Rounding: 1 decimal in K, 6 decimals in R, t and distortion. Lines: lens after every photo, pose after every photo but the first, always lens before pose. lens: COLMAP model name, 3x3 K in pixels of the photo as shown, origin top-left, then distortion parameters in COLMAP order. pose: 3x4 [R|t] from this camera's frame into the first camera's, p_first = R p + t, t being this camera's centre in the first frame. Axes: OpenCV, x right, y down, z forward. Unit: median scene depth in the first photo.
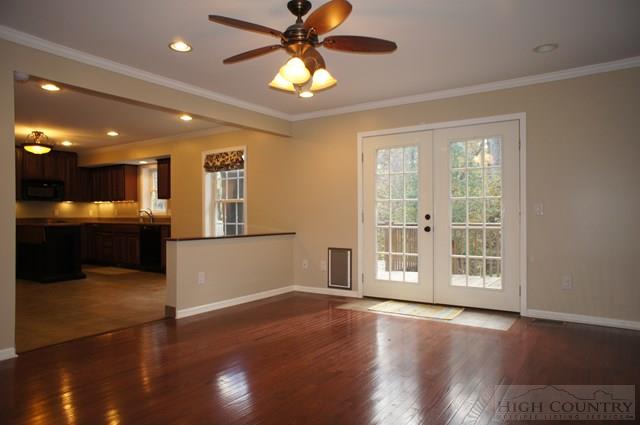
lens RADIAL K [[430.5, 0, 322.4], [0, 430.5, 213.6], [0, 0, 1]] dist [-0.052074, 0.003853]
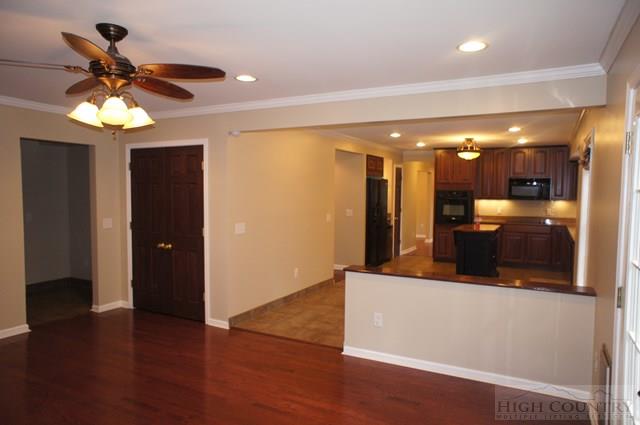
lens RADIAL K [[430.5, 0, 320.2], [0, 430.5, 211.5], [0, 0, 1]] dist [-0.052074, 0.003853]
pose [[0.098473, 0.049551, -0.993905, 0.343518], [-0.000258, 0.998761, 0.049767, -0.065924], [0.995140, -0.004644, 0.098364, 0.529274]]
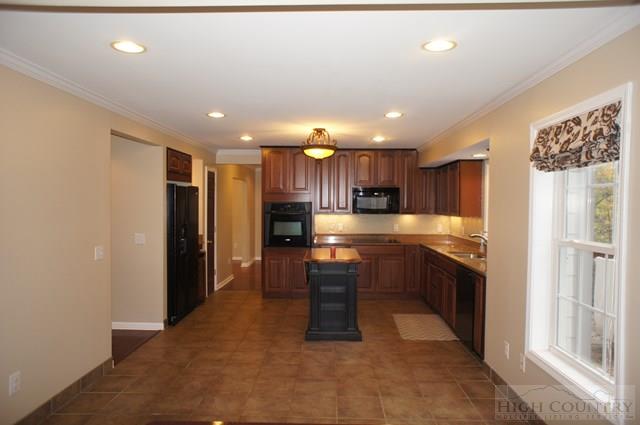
lens RADIAL K [[430.5, 0, 319.7], [0, 430.5, 214.0], [0, 0, 1]] dist [-0.052074, 0.003853]
pose [[0.530760, 0.024829, -0.847159, -0.035361], [-0.000283, 0.999576, 0.029119, -0.067665], [0.847522, -0.015216, 0.530541, 0.599498]]
